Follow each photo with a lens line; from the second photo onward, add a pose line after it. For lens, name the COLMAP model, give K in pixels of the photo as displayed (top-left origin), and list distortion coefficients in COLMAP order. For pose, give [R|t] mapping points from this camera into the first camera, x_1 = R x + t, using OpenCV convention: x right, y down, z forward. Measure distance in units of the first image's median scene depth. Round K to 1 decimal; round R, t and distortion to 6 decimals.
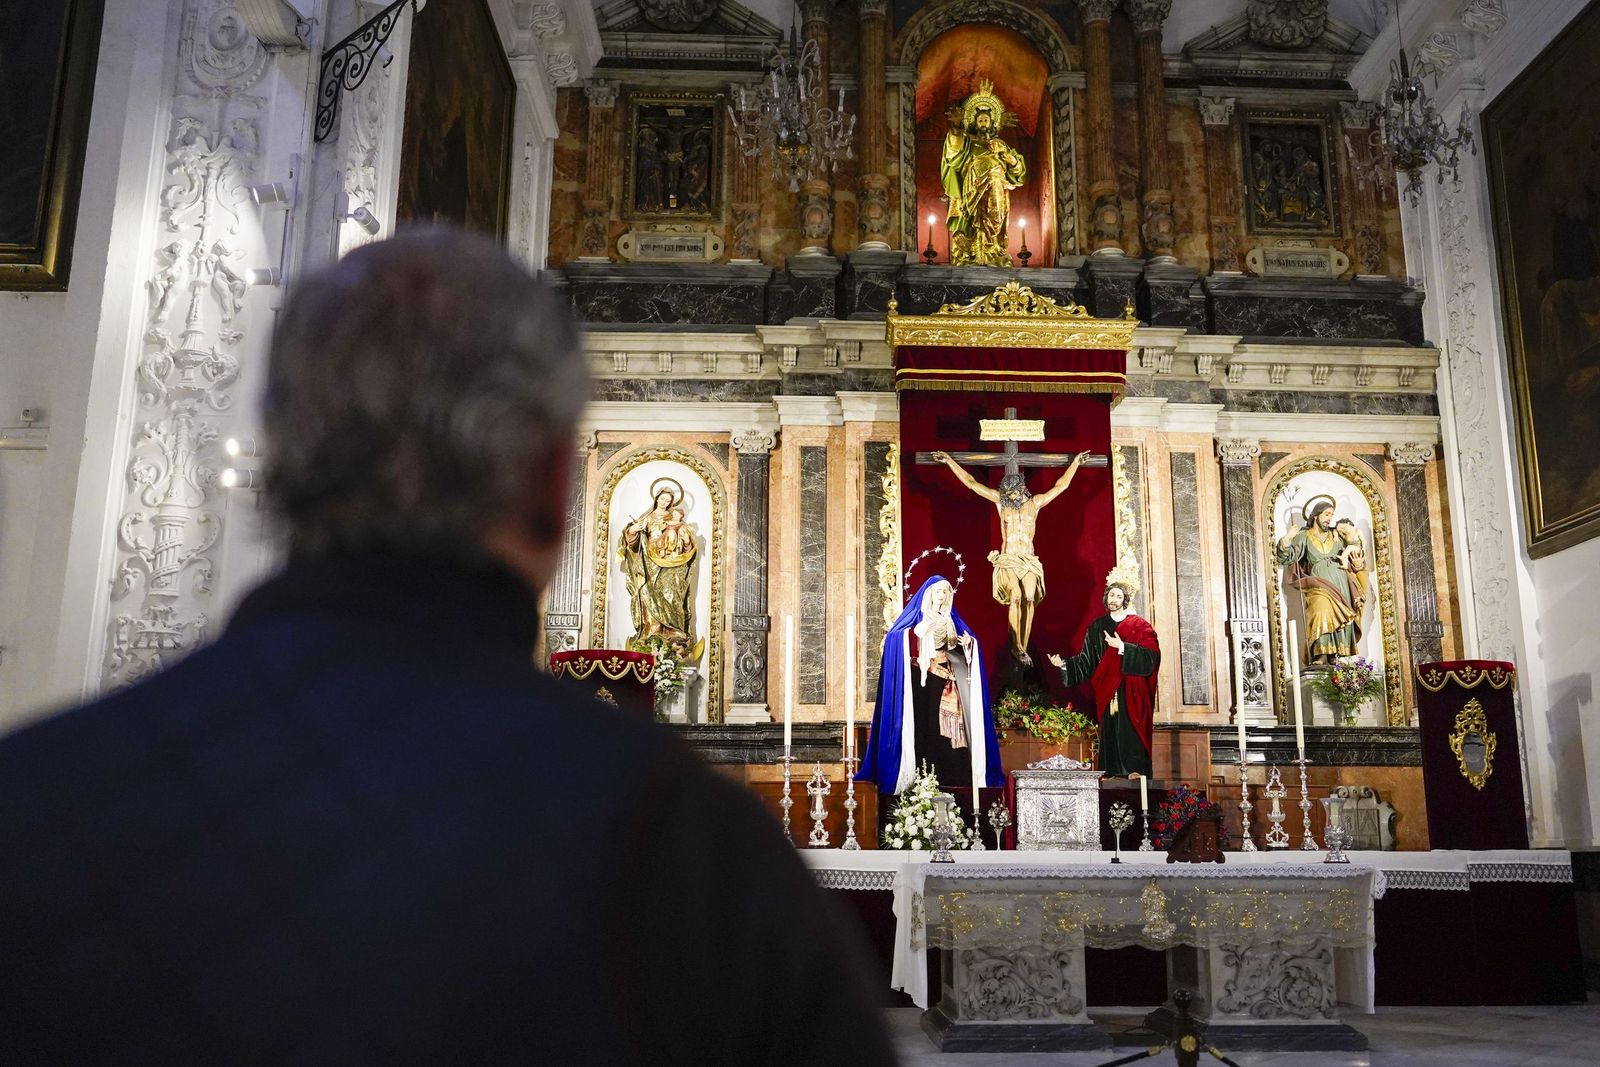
lens RADIAL K [[1282.5, 0, 832.7], [0, 1282.5, 604.3], [0, 0, 1]] dist [-0.044052, 0.058779]
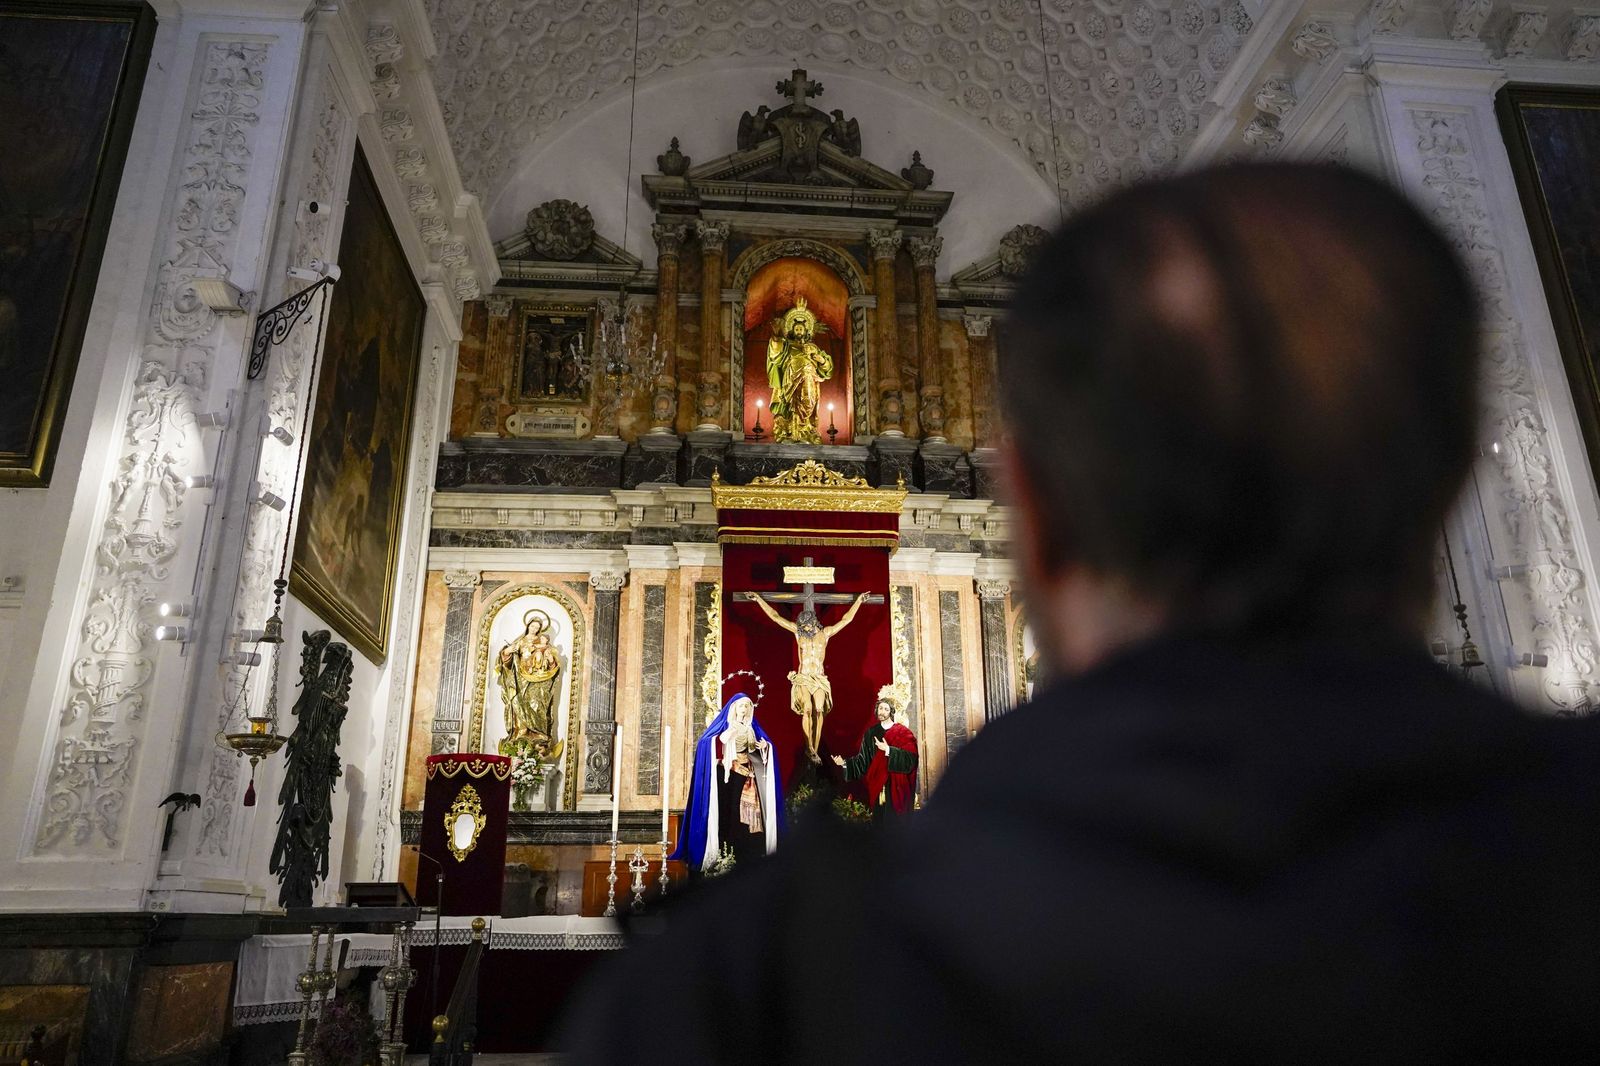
lens RADIAL K [[1123.7, 0, 792.5], [0, 1123.7, 534.1], [0, 0, 1]] dist [-0.044783, 0.058529]
pose [[0.998808, 0.007875, 0.048182, 0.065600], [-0.001183, 0.990519, -0.137372, -0.021576], [-0.048807, 0.137151, 0.989347, -0.101316]]
